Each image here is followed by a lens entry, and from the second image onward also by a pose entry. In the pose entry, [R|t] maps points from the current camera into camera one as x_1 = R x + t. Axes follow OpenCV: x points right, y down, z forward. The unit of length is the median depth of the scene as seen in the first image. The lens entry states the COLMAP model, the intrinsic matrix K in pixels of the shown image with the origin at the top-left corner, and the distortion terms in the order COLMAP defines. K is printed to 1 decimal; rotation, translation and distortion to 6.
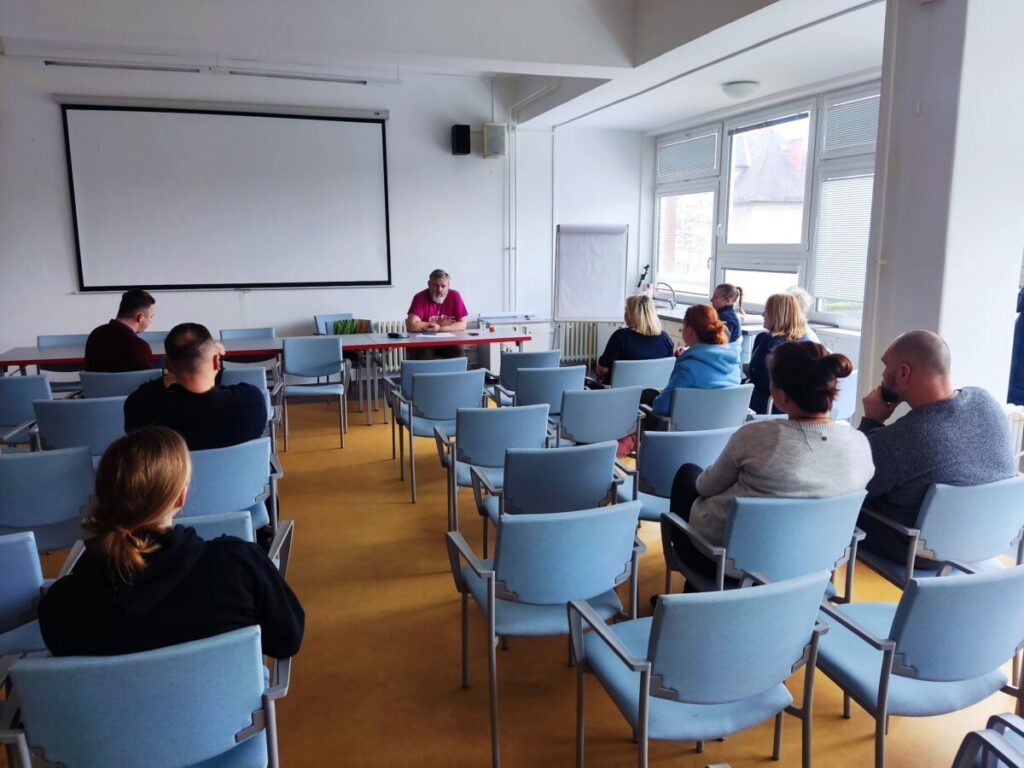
lens RADIAL K [[770.2, 0, 524.3], [0, 770.2, 377.4], [0, 0, 1]] dist [0.066838, -0.075782]
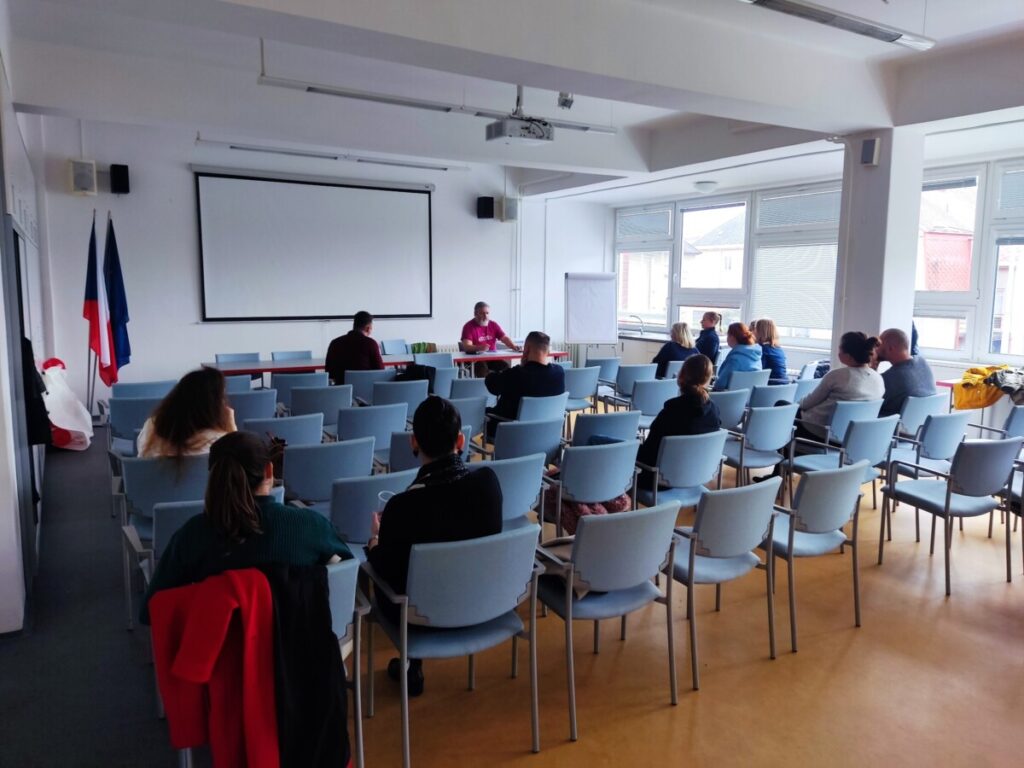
lens RADIAL K [[770.2, 0, 531.5], [0, 770.2, 378.1], [0, 0, 1]] dist [0.066838, -0.075782]
pose [[0.973662, -0.017129, 0.227351, -0.369462], [0.029014, 0.998376, -0.049035, 0.058581], [-0.226142, 0.054340, 0.972578, -0.333562]]
